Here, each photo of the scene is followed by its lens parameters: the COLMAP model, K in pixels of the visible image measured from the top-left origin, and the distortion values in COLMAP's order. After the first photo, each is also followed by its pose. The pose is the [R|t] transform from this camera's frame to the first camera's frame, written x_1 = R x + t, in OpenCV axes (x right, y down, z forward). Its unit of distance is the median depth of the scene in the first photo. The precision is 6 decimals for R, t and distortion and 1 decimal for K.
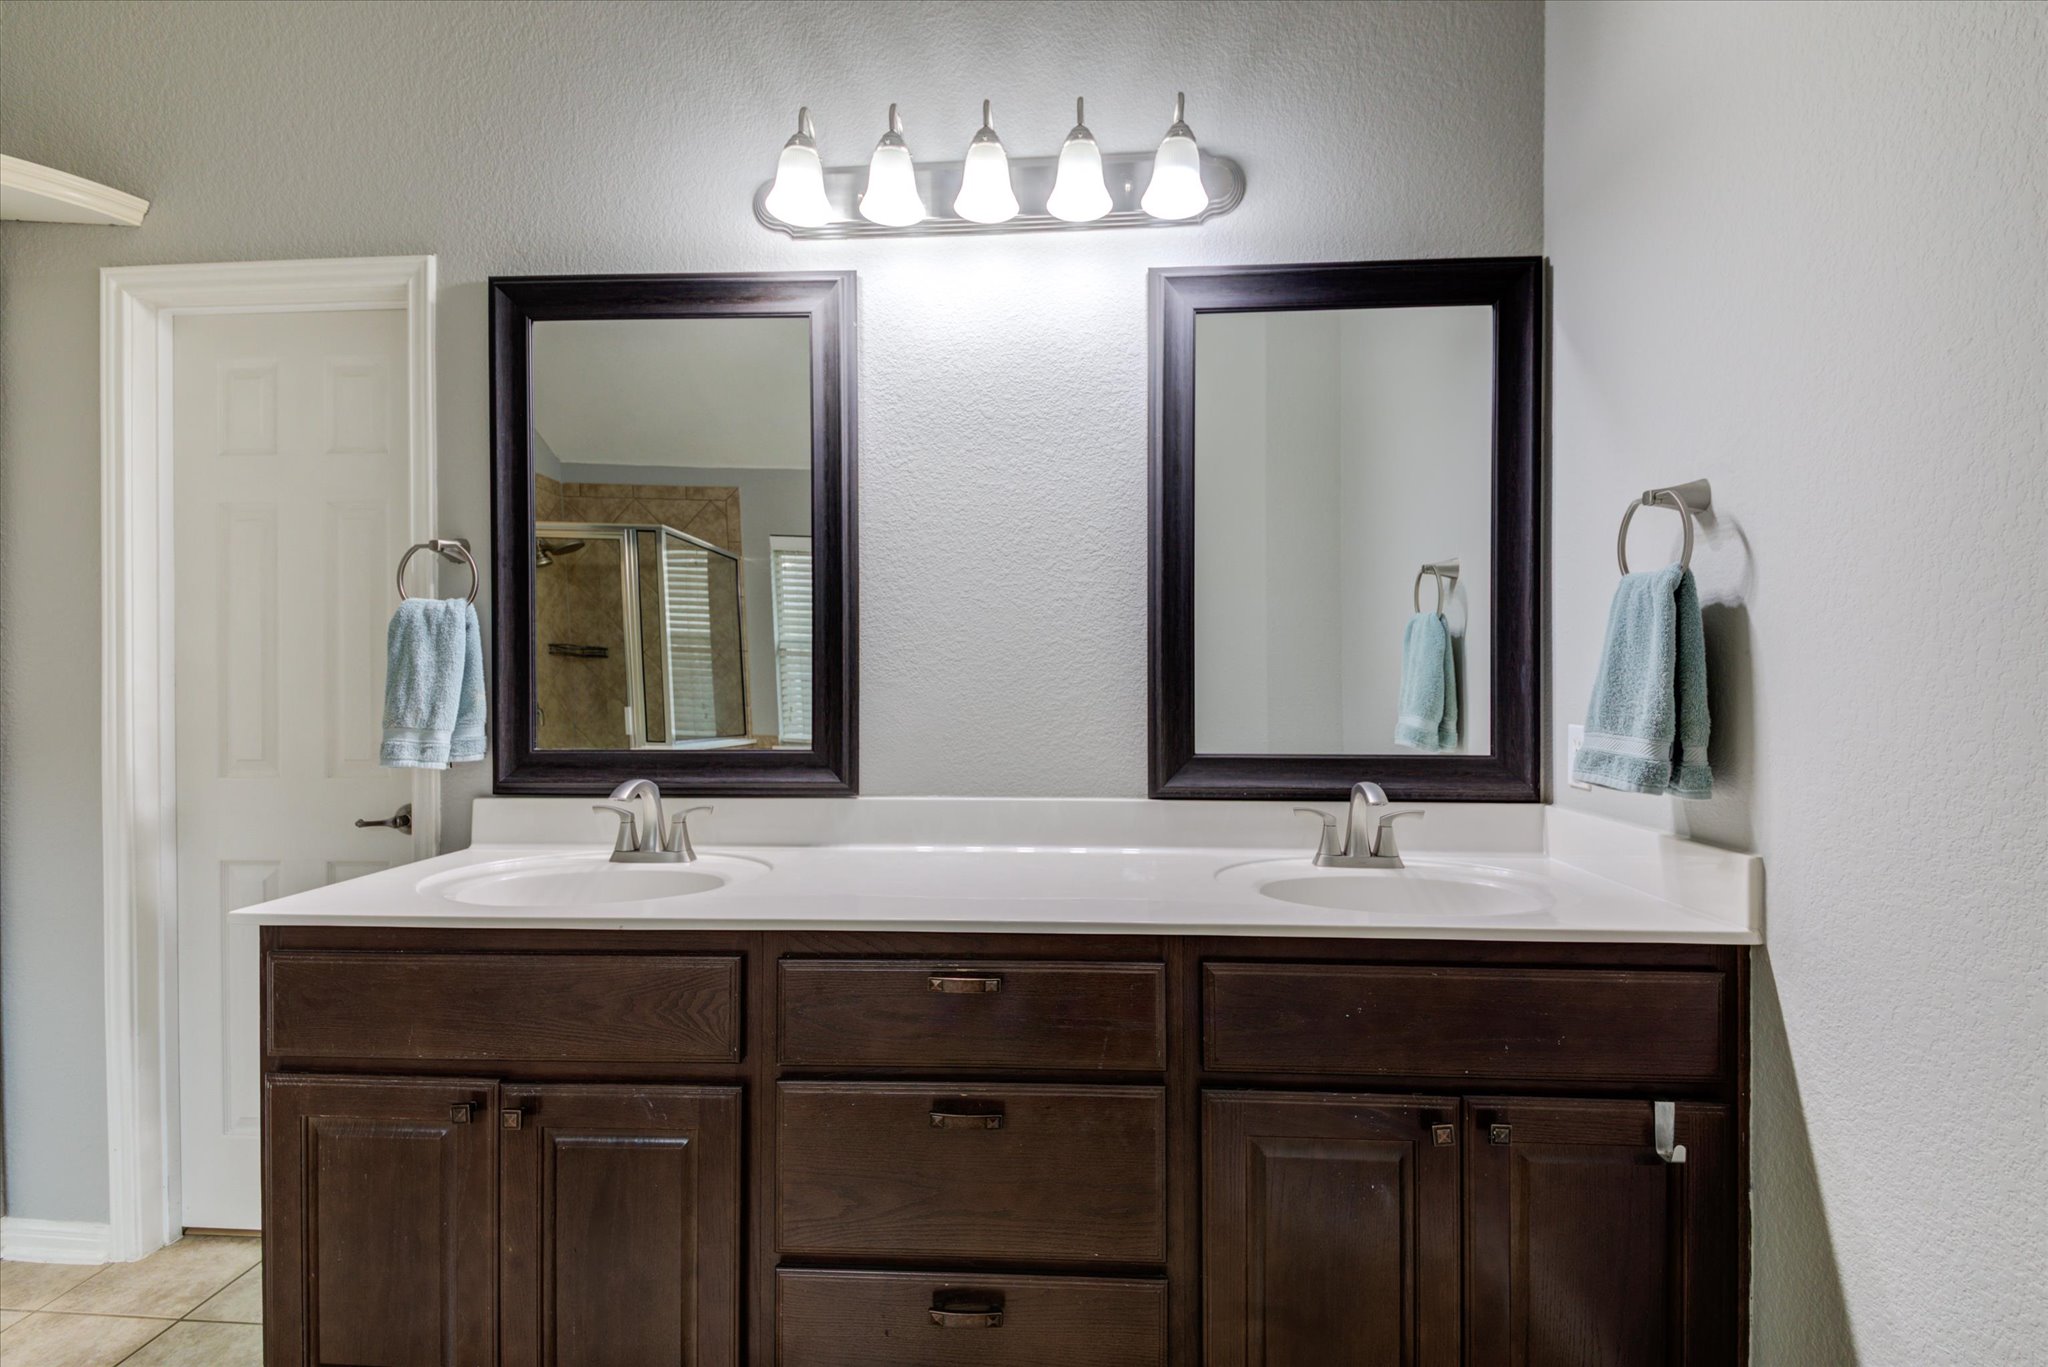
lens RADIAL K [[805.4, 0, 1023.8], [0, 805.4, 684.6], [0, 0, 1]] dist [-0.001062, -0.007070]
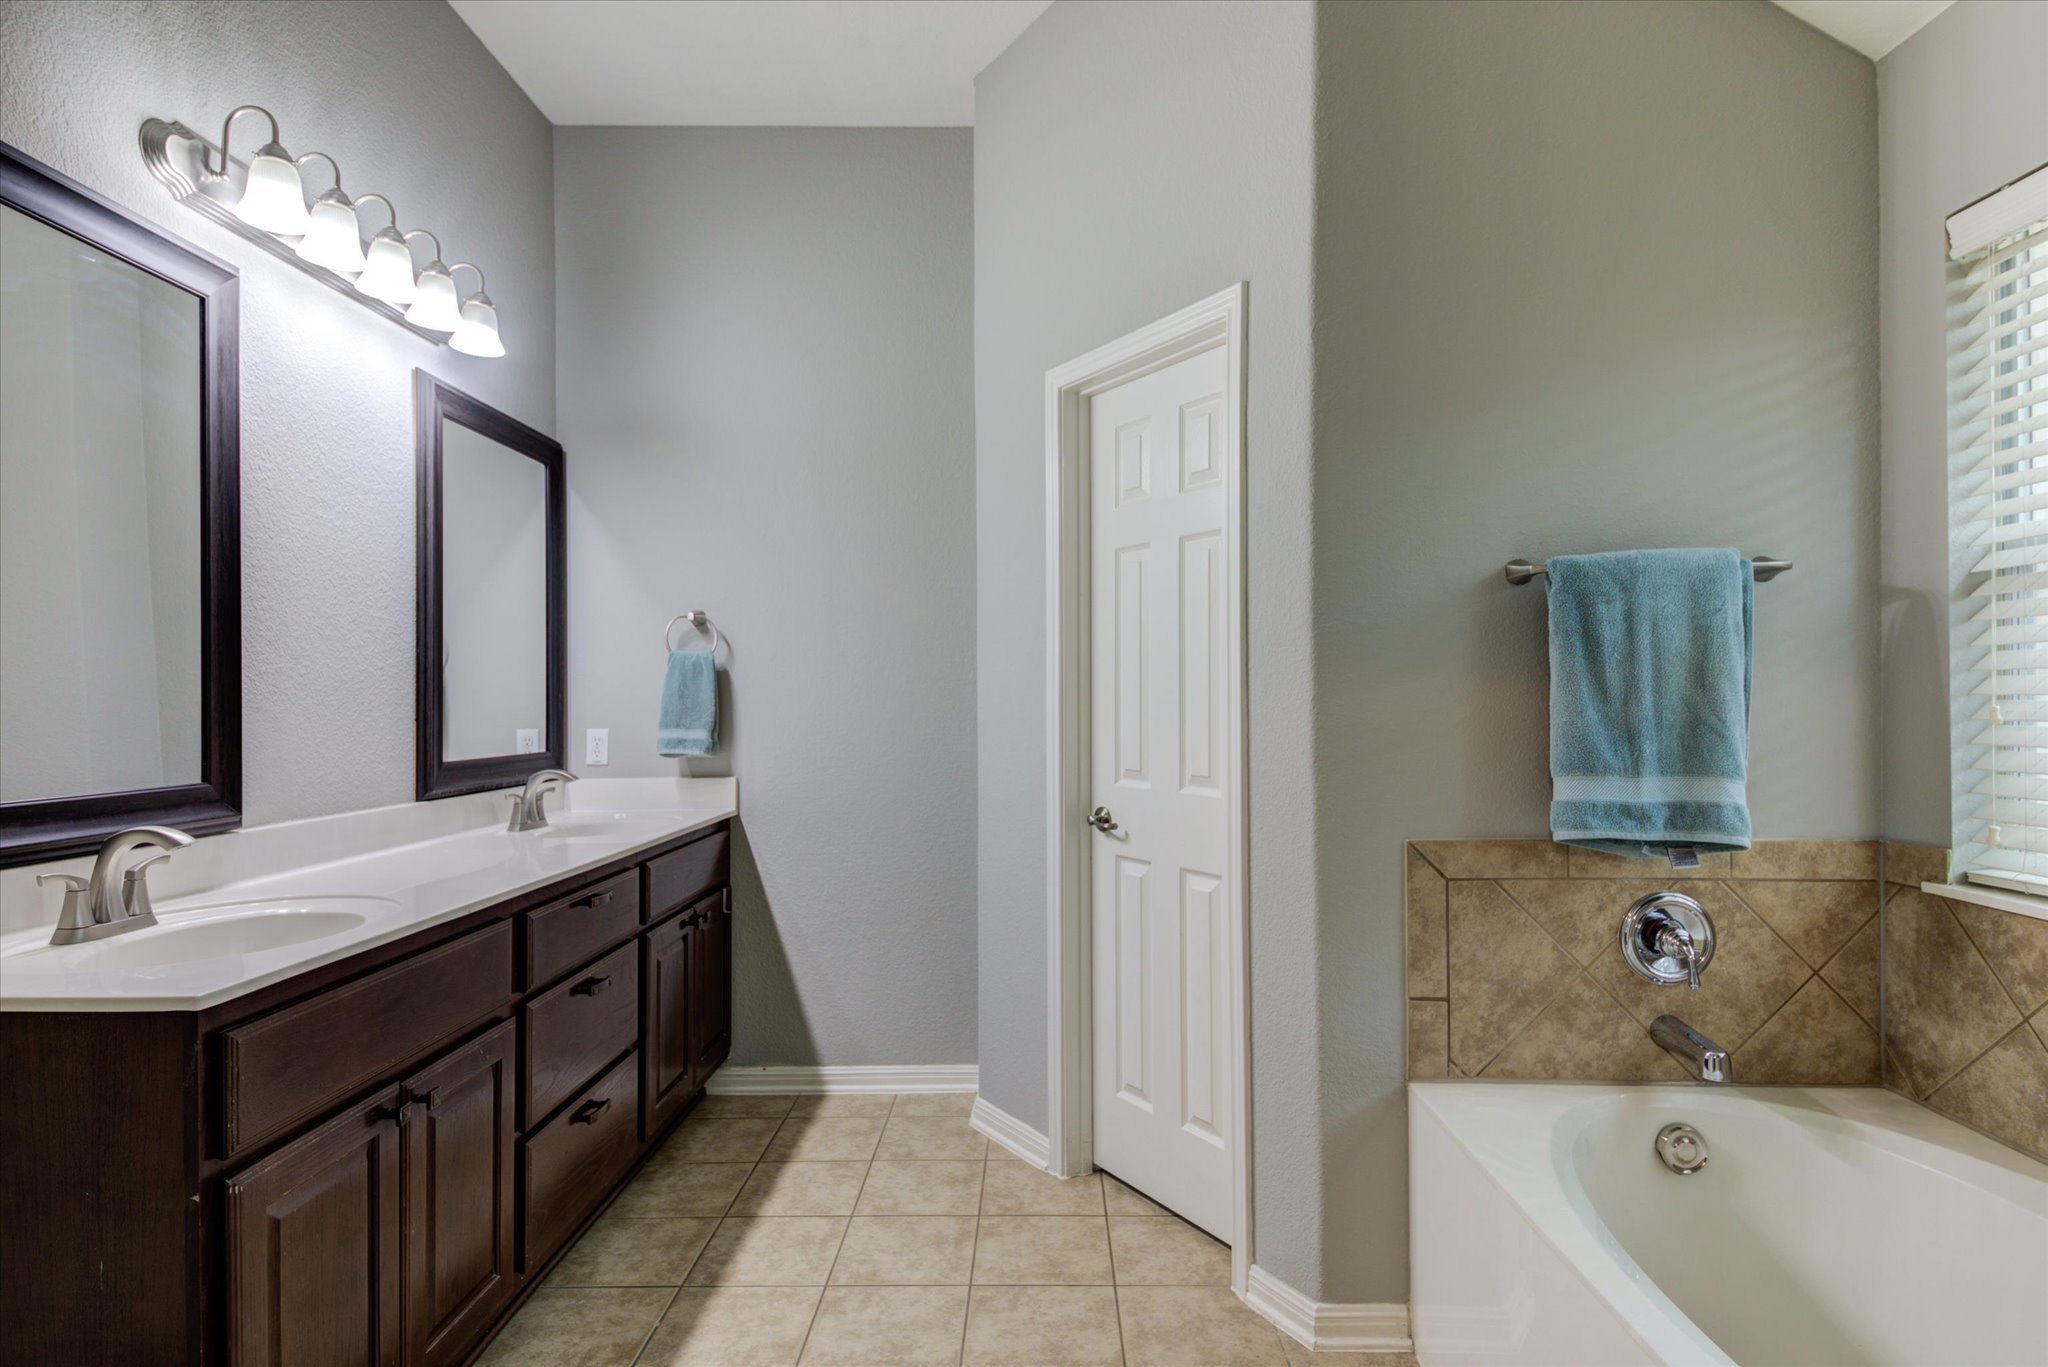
lens RADIAL K [[1162.3, 0, 1024.6], [0, 1162.3, 685.8], [0, 0, 1]] dist [0.029808, -0.017940]
pose [[-0.015118, 0.015556, 0.999765, -1.623169], [0.008963, 0.999841, -0.015421, 0.002135], [-0.999846, 0.008728, -0.015255, 0.118117]]
